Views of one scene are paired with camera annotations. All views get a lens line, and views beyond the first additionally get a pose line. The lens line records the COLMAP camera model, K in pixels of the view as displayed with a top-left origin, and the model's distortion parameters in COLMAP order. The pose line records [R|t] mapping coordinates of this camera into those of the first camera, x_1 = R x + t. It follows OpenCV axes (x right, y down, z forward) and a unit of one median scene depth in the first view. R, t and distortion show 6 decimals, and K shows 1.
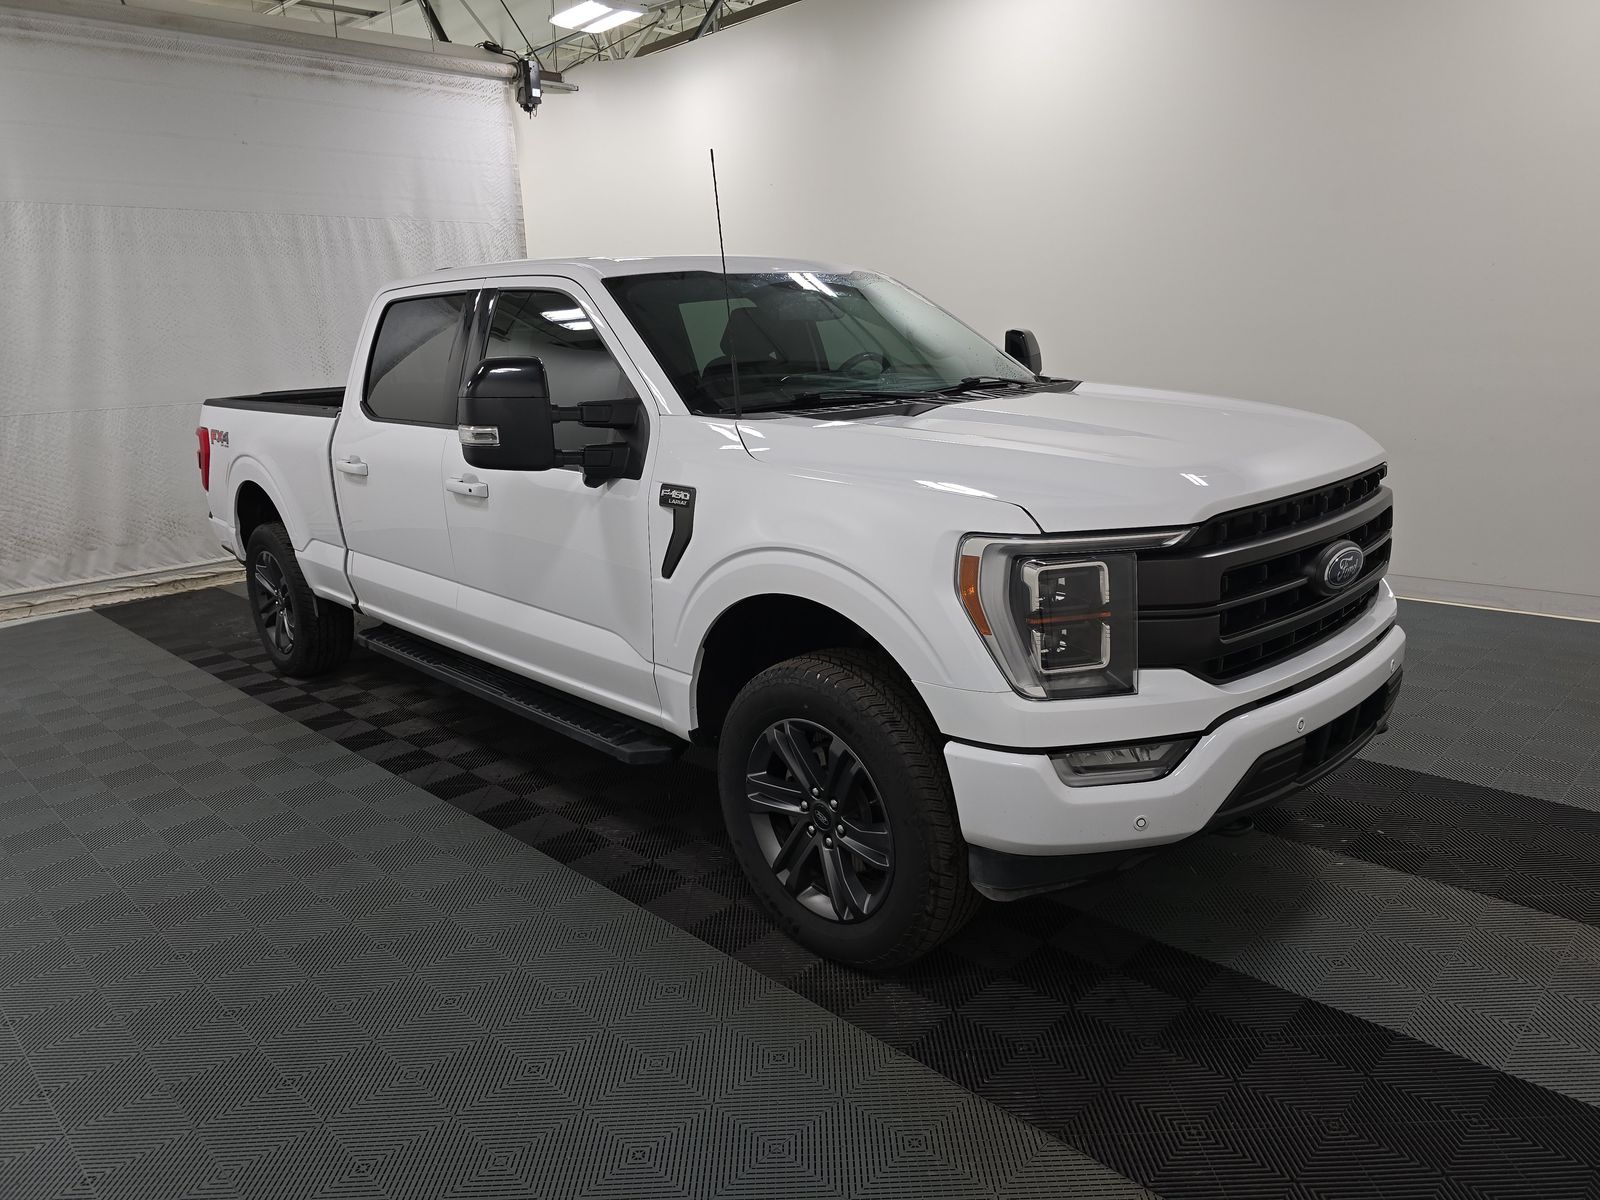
lens RADIAL K [[1056.0, 0, 800.0], [0, 1056.0, 600.0], [0, 0, 1]] dist [0.027346, -0.025254]
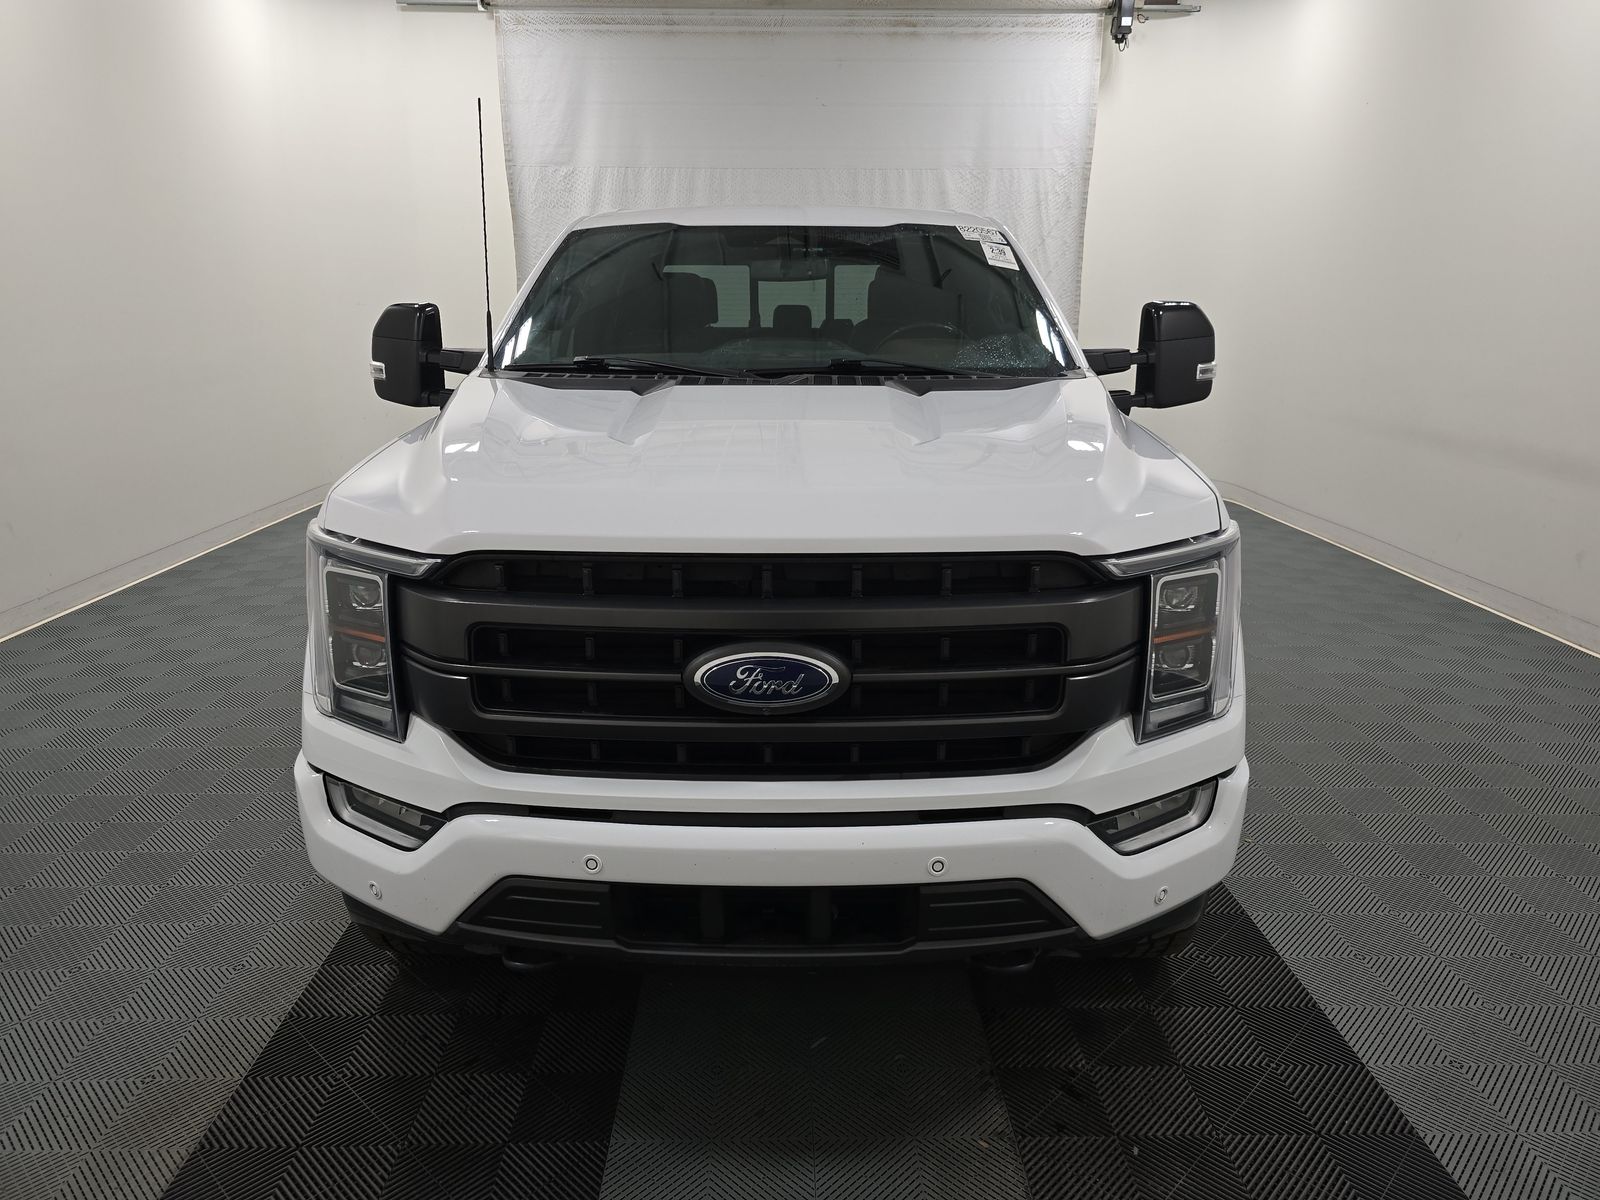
lens RADIAL K [[1056.0, 0, 800.0], [0, 1056.0, 600.0], [0, 0, 1]] dist [0.027346, -0.025254]
pose [[0.722815, 0.228863, -0.652043, 0.291457], [-0.198619, 0.972556, 0.121184, -0.050303], [0.661883, 0.041914, 0.748434, 0.159778]]
